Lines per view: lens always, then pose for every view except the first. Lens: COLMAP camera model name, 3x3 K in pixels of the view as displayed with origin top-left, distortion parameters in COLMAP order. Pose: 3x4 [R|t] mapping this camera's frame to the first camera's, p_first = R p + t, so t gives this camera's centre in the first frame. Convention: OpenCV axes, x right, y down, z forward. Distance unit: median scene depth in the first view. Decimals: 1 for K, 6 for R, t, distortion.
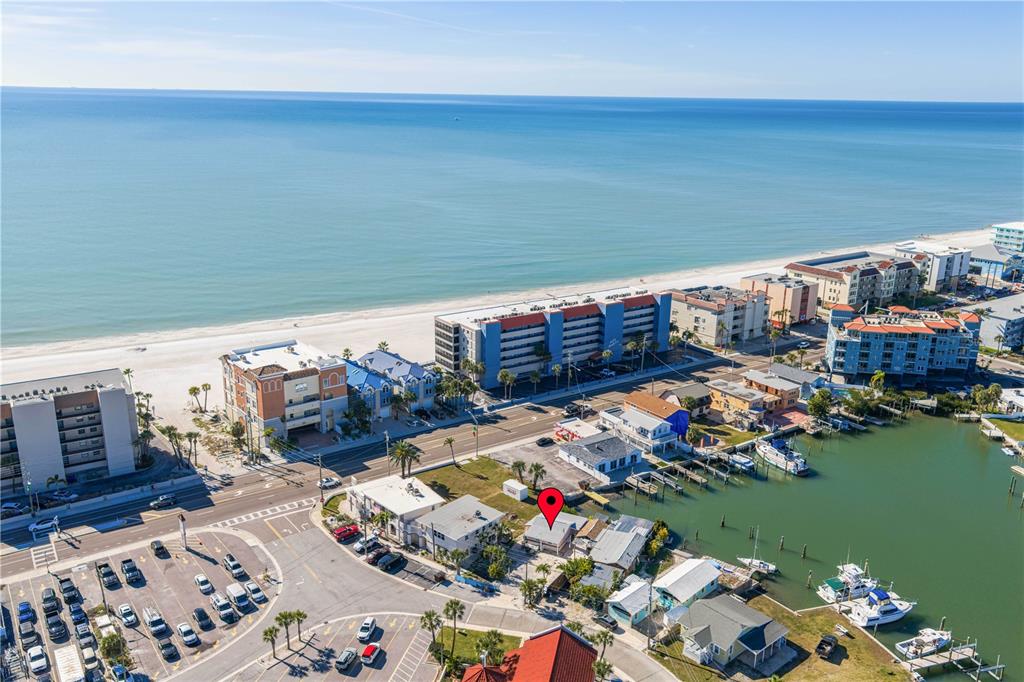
lens RADIAL K [[835.4, 0, 512.0], [0, 835.4, 341.0], [0, 0, 1]] dist [0.062885, -0.105477]
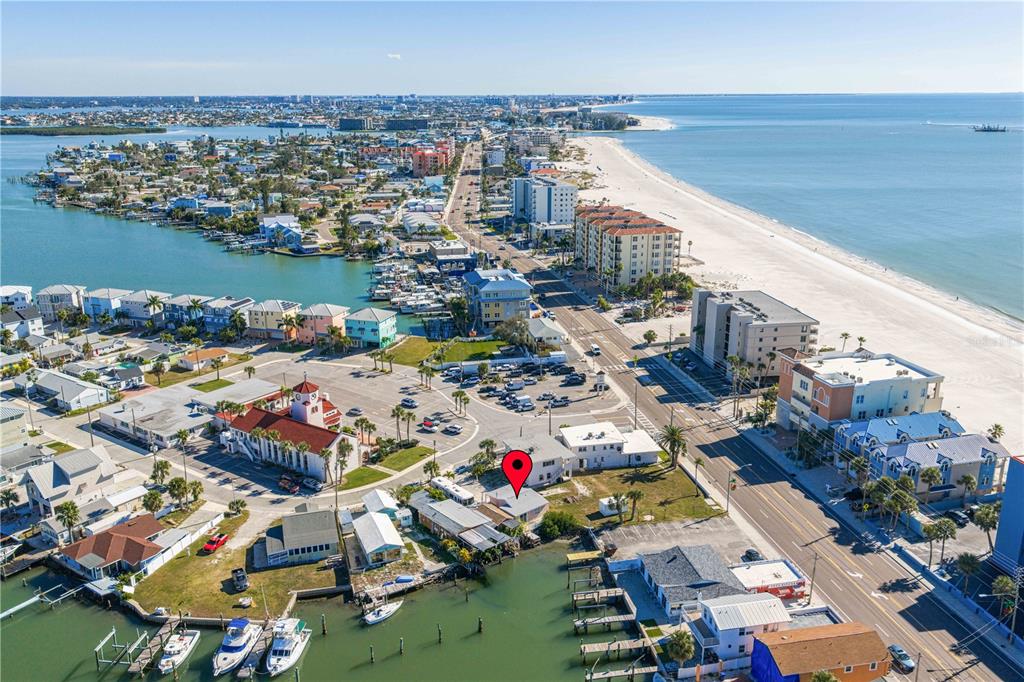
lens RADIAL K [[835.4, 0, 512.0], [0, 835.4, 341.0], [0, 0, 1]] dist [0.062885, -0.105477]
pose [[-0.402349, 0.247866, -0.881293, 0.747640], [-0.261223, 0.891547, 0.370010, -0.269365], [0.877427, 0.379087, -0.293965, 1.014517]]
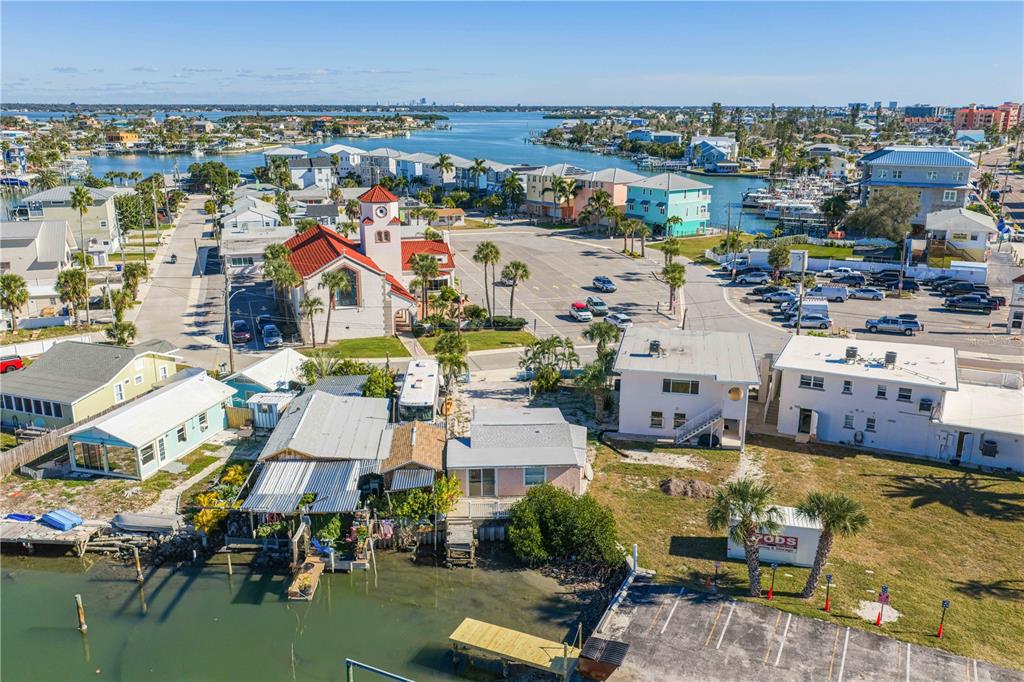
lens RADIAL K [[835.4, 0, 512.0], [0, 835.4, 341.0], [0, 0, 1]] dist [0.062885, -0.105477]
pose [[-0.872718, 0.116055, -0.474231, 0.185509], [-0.152270, 0.858185, 0.490237, 0.002052], [0.463873, 0.500049, -0.731282, 1.038514]]
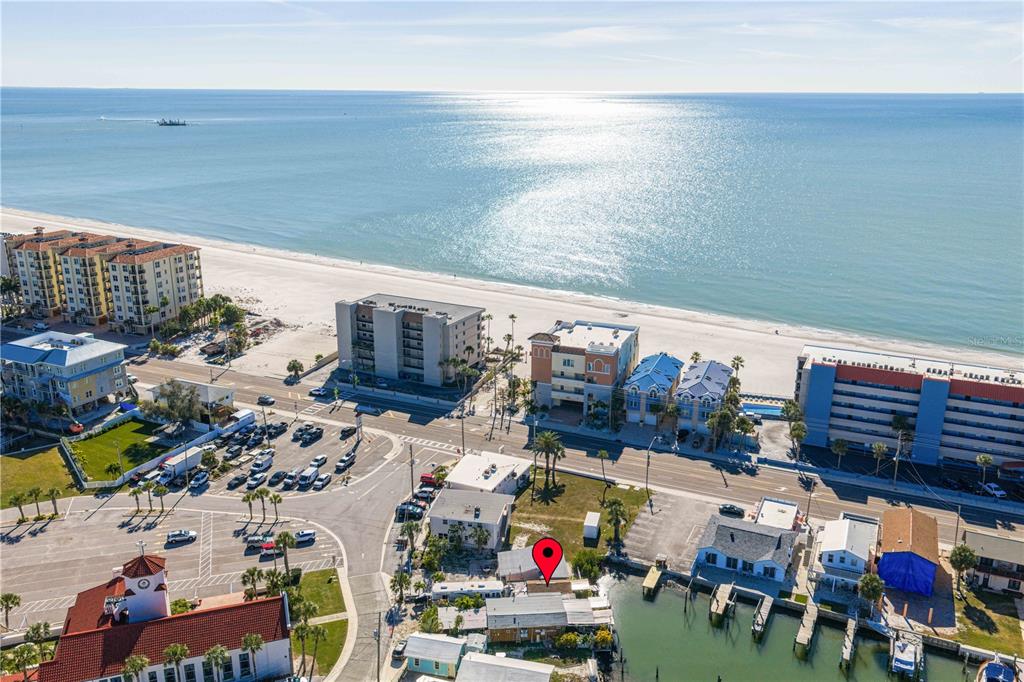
lens RADIAL K [[835.4, 0, 512.0], [0, 835.4, 341.0], [0, 0, 1]] dist [0.062885, -0.105477]
pose [[0.502889, 0.237960, -0.830950, 0.590974], [-0.243686, 0.961392, 0.127836, -0.089793], [0.829289, 0.138204, 0.541461, 0.395925]]
